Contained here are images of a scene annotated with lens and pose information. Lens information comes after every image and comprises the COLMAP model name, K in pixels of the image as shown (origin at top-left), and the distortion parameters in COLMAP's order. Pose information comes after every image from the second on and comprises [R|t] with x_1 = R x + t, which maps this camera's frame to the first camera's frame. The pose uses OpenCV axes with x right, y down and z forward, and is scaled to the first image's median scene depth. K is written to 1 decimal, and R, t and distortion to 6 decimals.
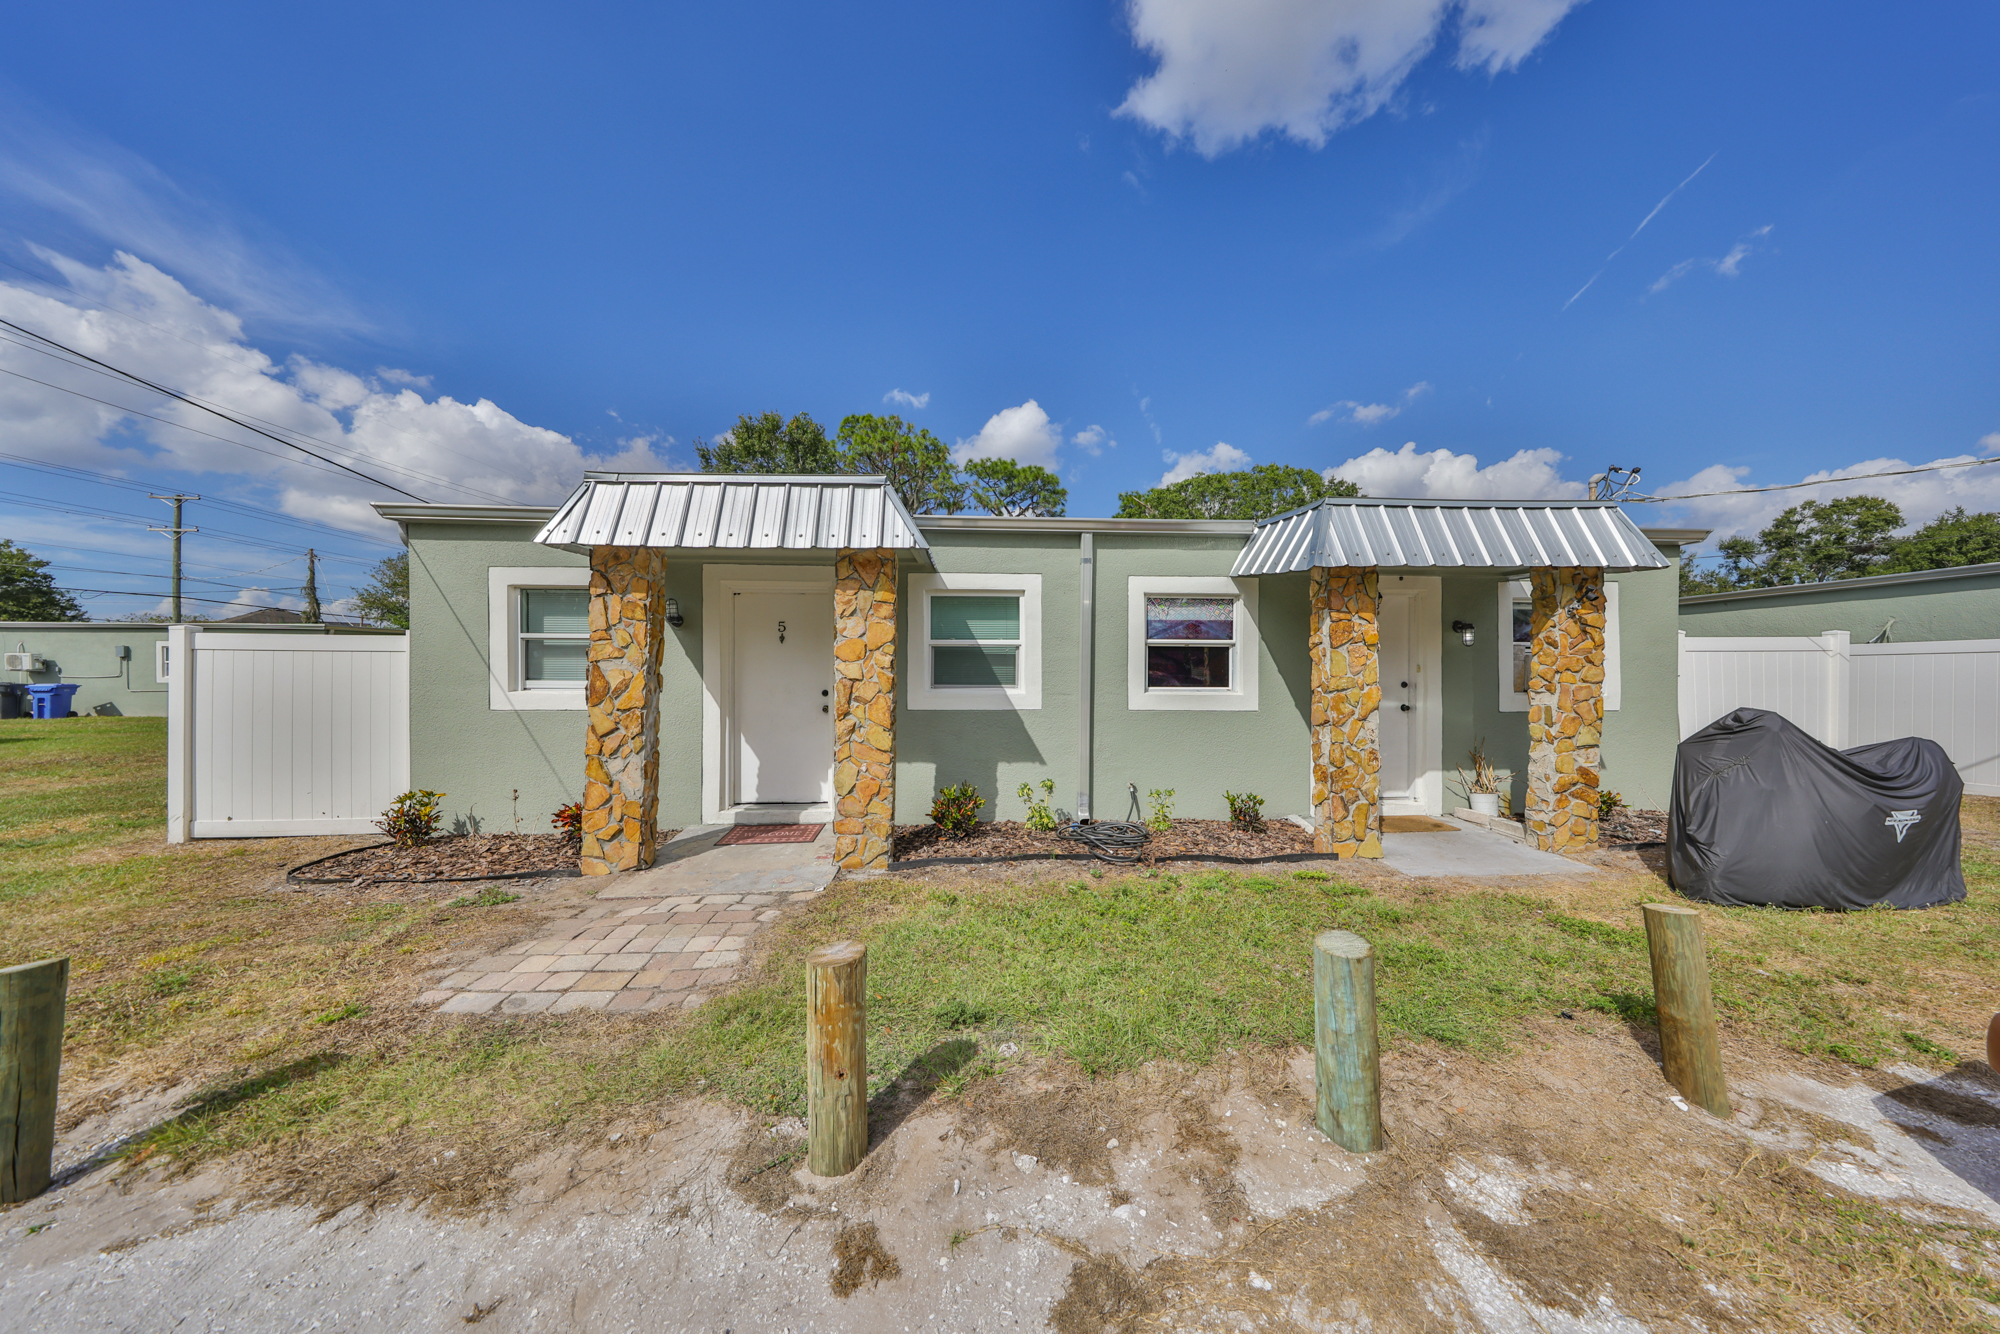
lens RADIAL K [[603.1, 0, 1024.4], [0, 603.1, 650.6], [0, 0, 1]] dist [-0.001868, -0.000006]
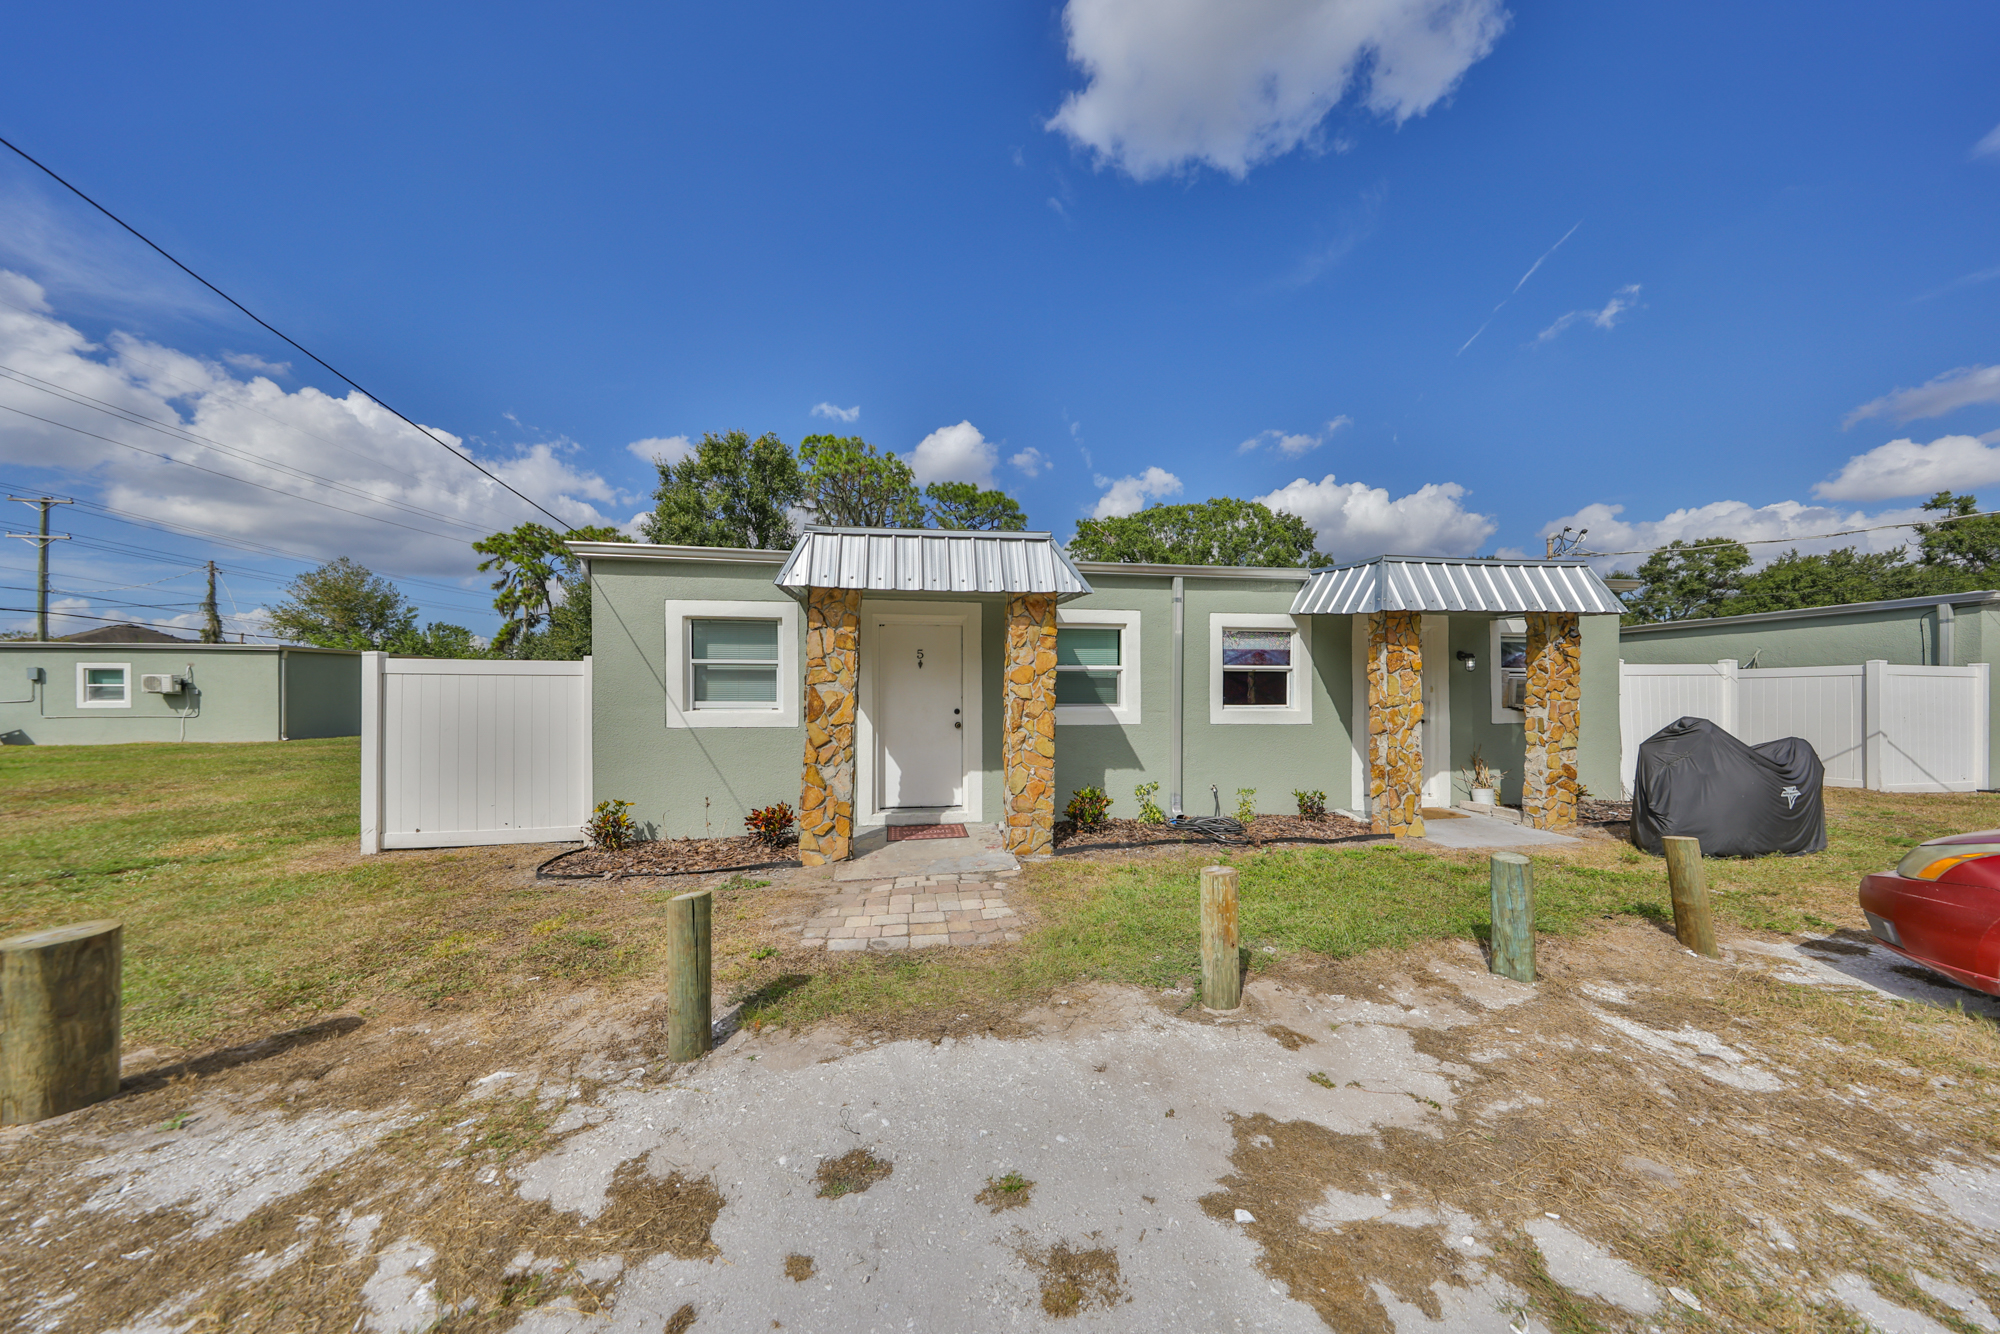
lens RADIAL K [[619.0, 0, 1002.9], [0, 619.0, 672.0], [0, 0, 1]] dist [-0.000637, -0.000107]
pose [[0.995403, 0.000913, 0.095773, -0.370472], [-0.000817, 0.999999, -0.001039, -0.003940], [-0.095774, 0.000955, 0.995403, -0.196234]]
